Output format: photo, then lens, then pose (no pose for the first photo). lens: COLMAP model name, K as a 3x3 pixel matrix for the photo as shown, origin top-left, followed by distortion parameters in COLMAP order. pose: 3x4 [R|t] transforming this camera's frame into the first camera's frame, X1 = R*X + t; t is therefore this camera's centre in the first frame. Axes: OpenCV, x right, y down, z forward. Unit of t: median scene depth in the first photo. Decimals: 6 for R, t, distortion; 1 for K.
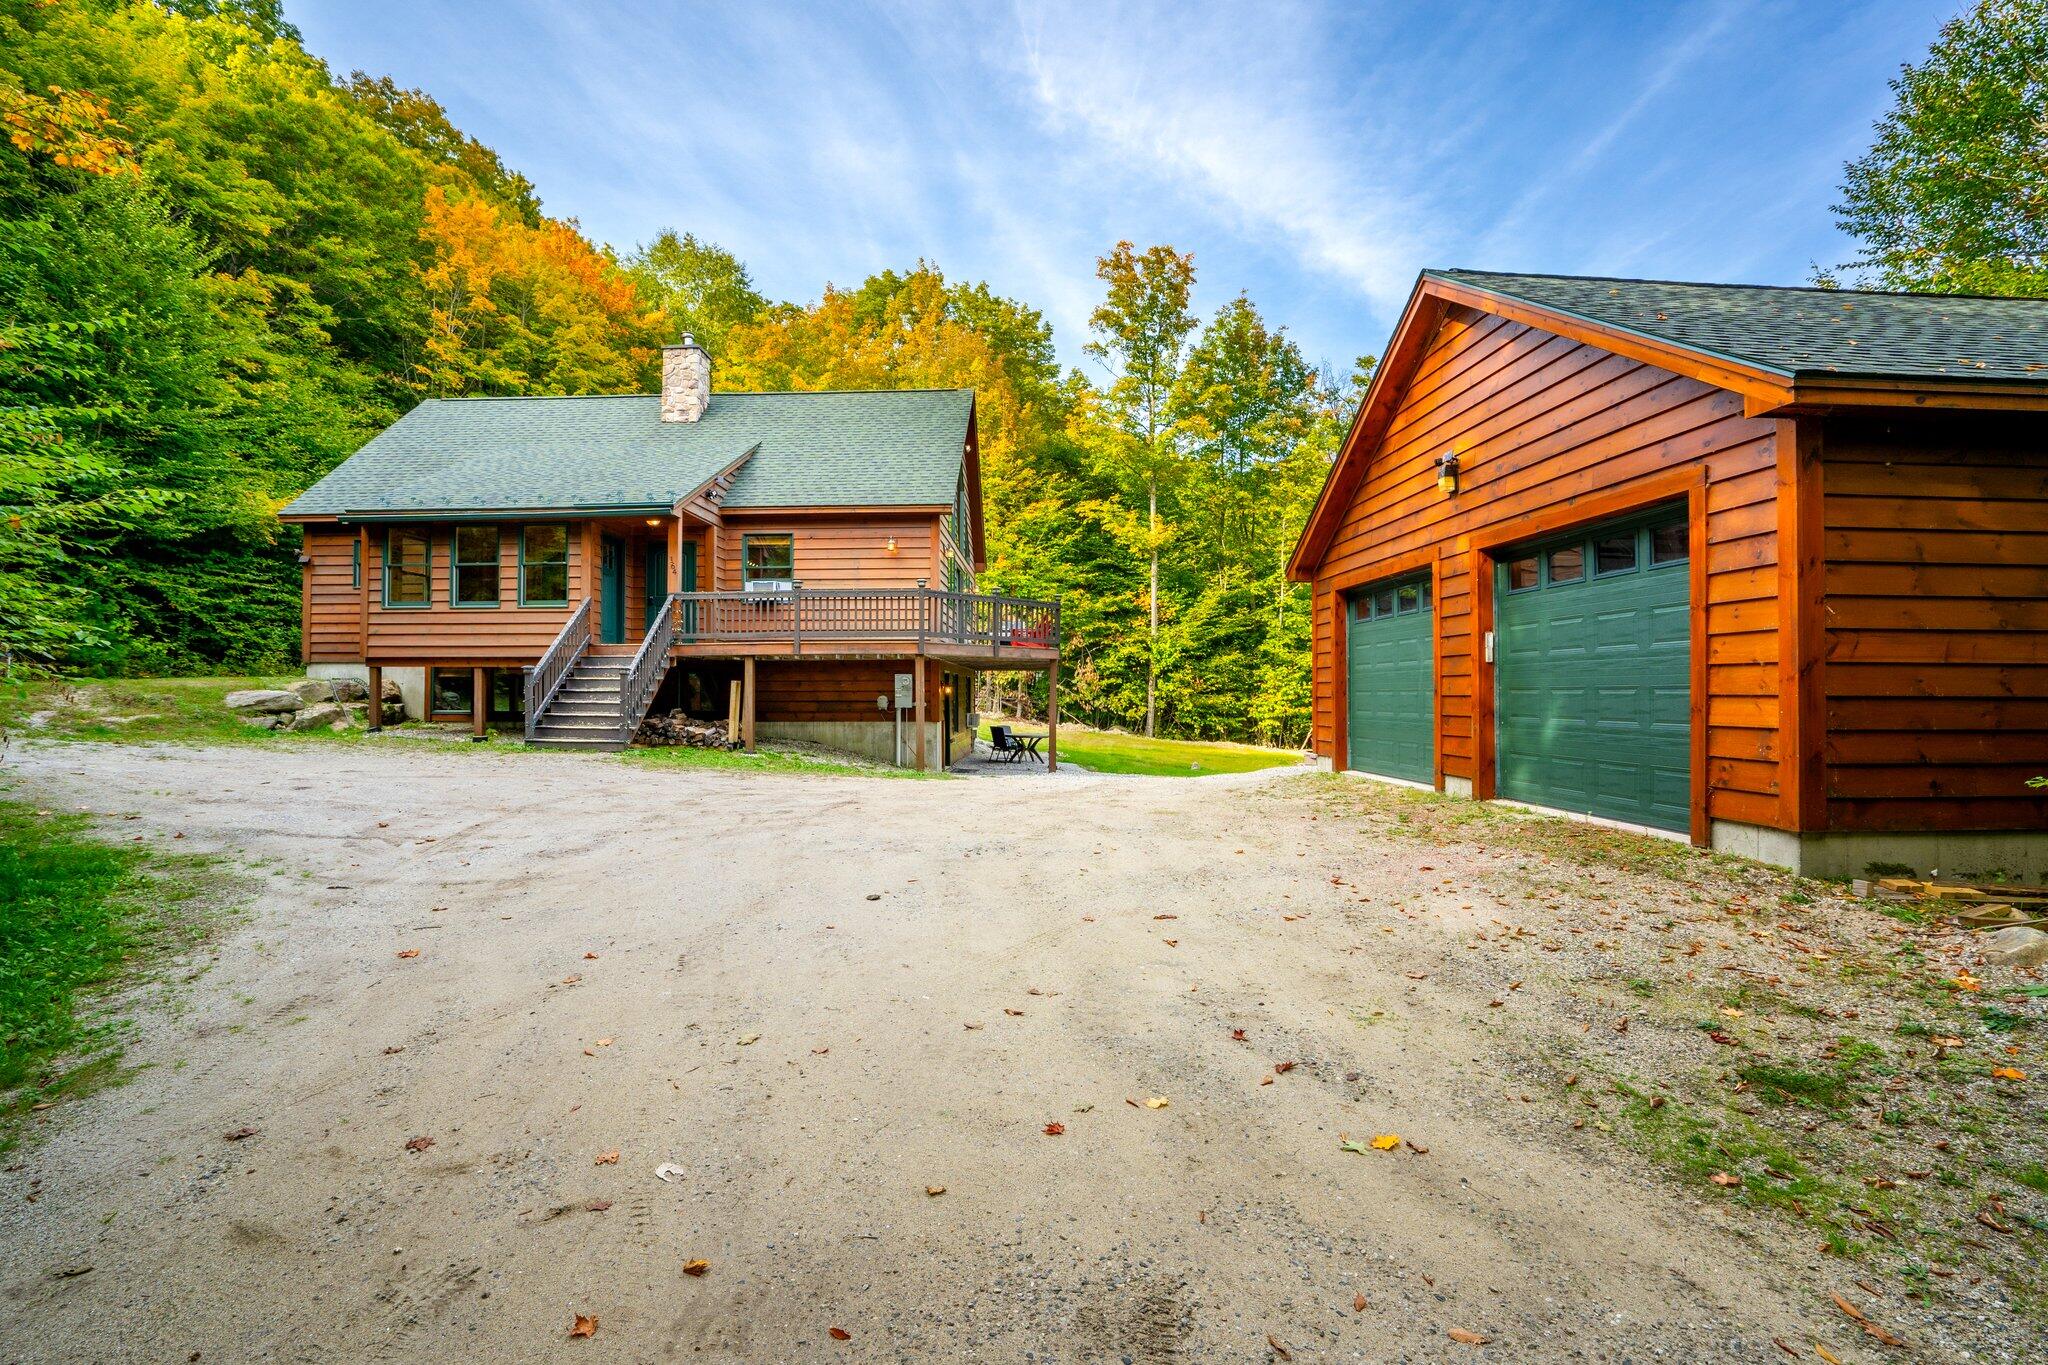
lens RADIAL K [[940.2, 0, 1024.0], [0, 940.2, 682.5], [0, 0, 1]] dist [-0.062814, 0.021304]
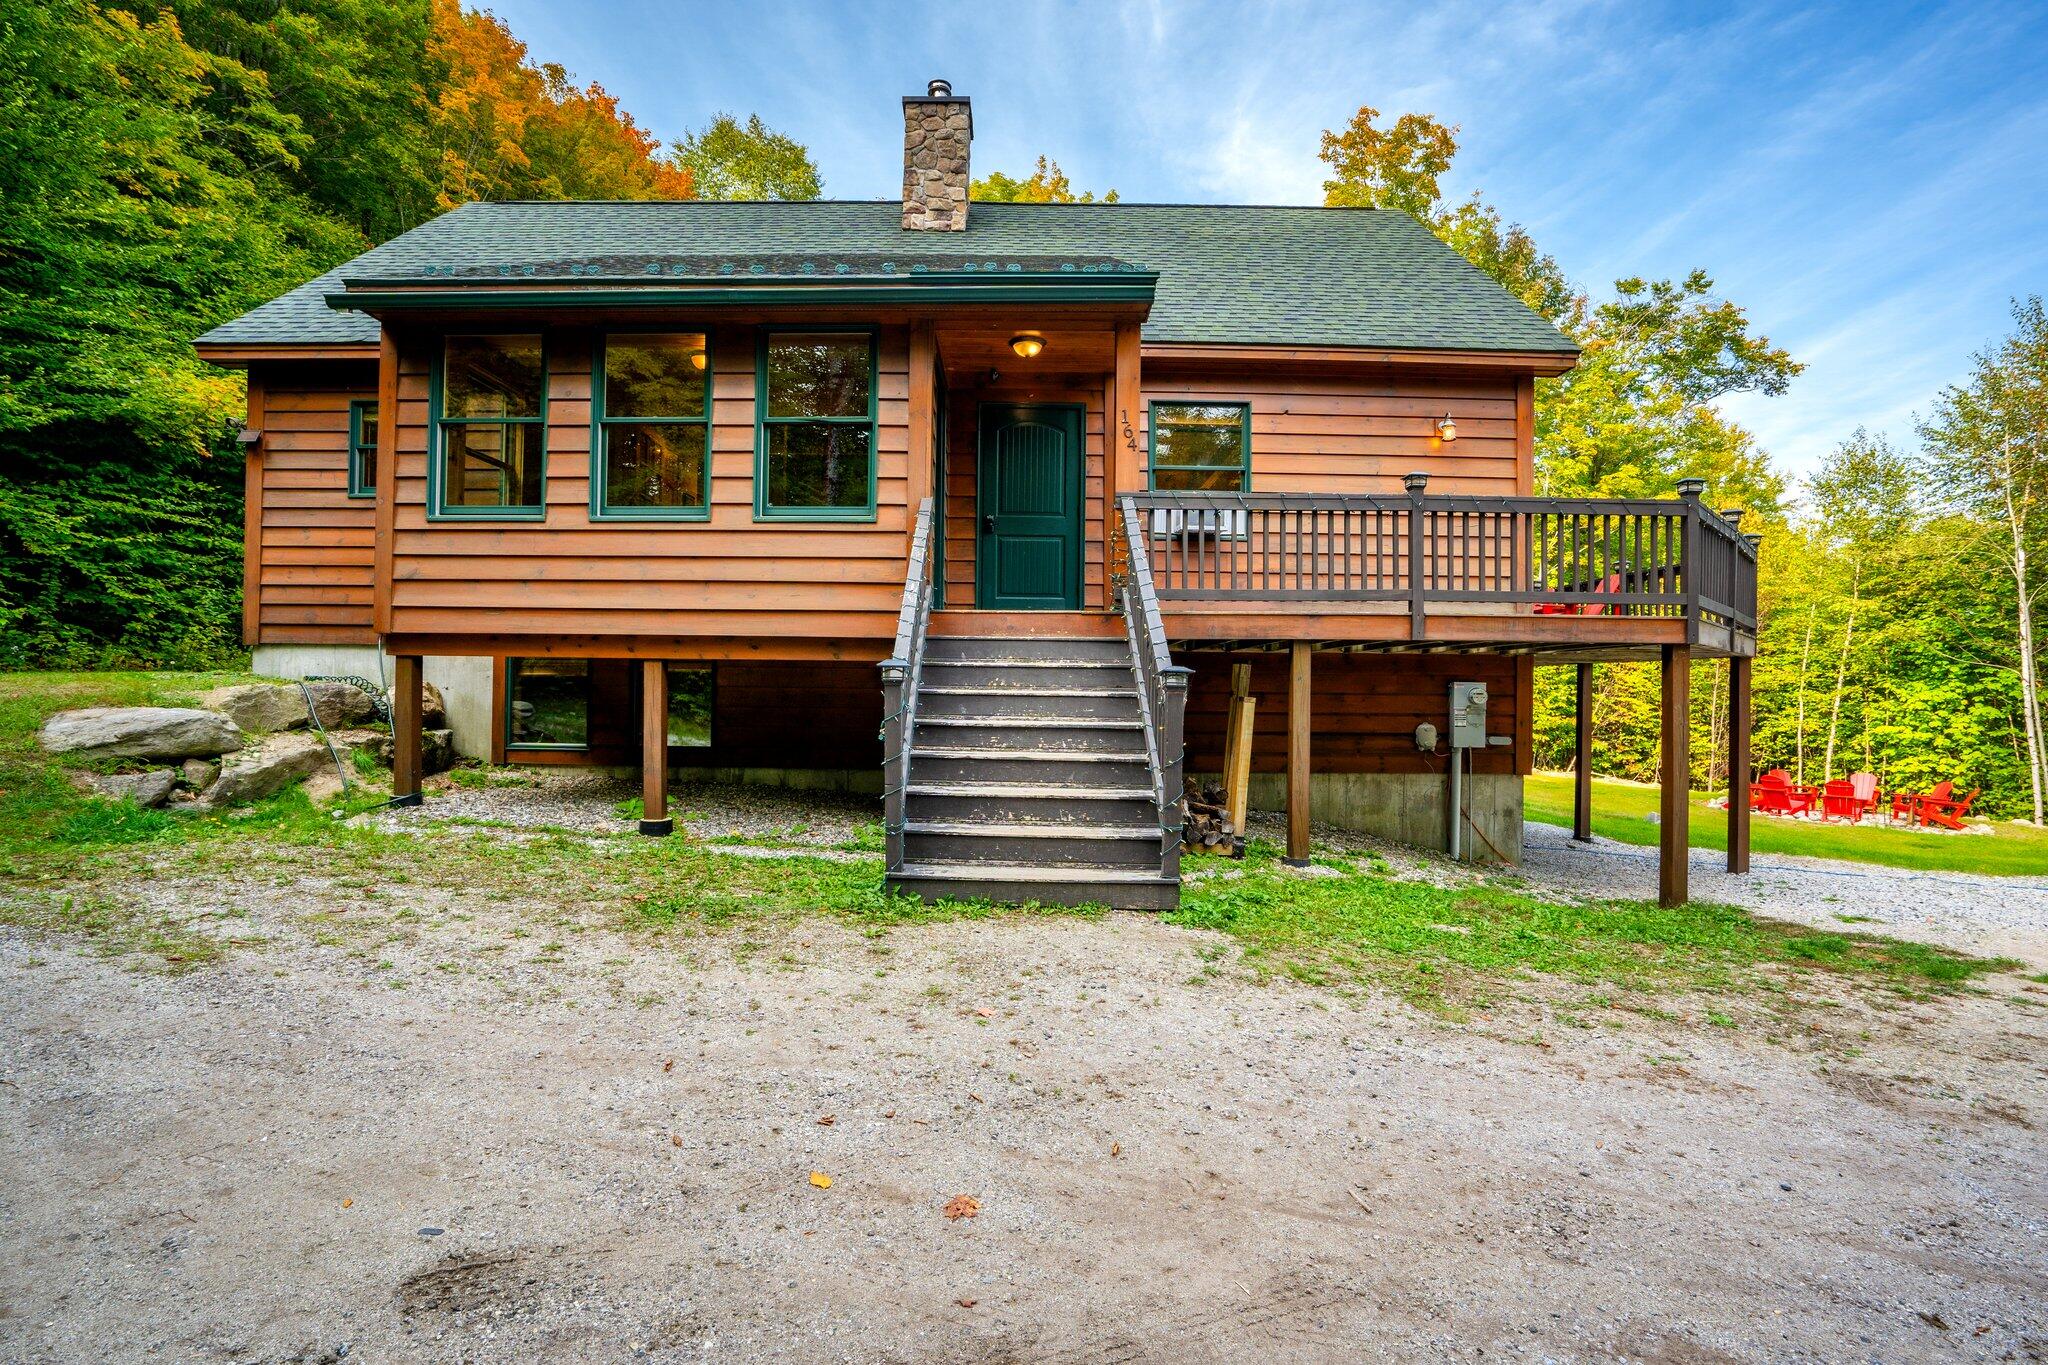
lens RADIAL K [[940.2, 0, 1024.0], [0, 940.2, 682.5], [0, 0, 1]] dist [-0.062814, 0.021304]
pose [[0.999552, 0.011279, 0.027740, -0.380508], [-0.011549, 0.999887, 0.009576, -0.010492], [-0.027629, -0.009892, 0.999569, 0.494067]]
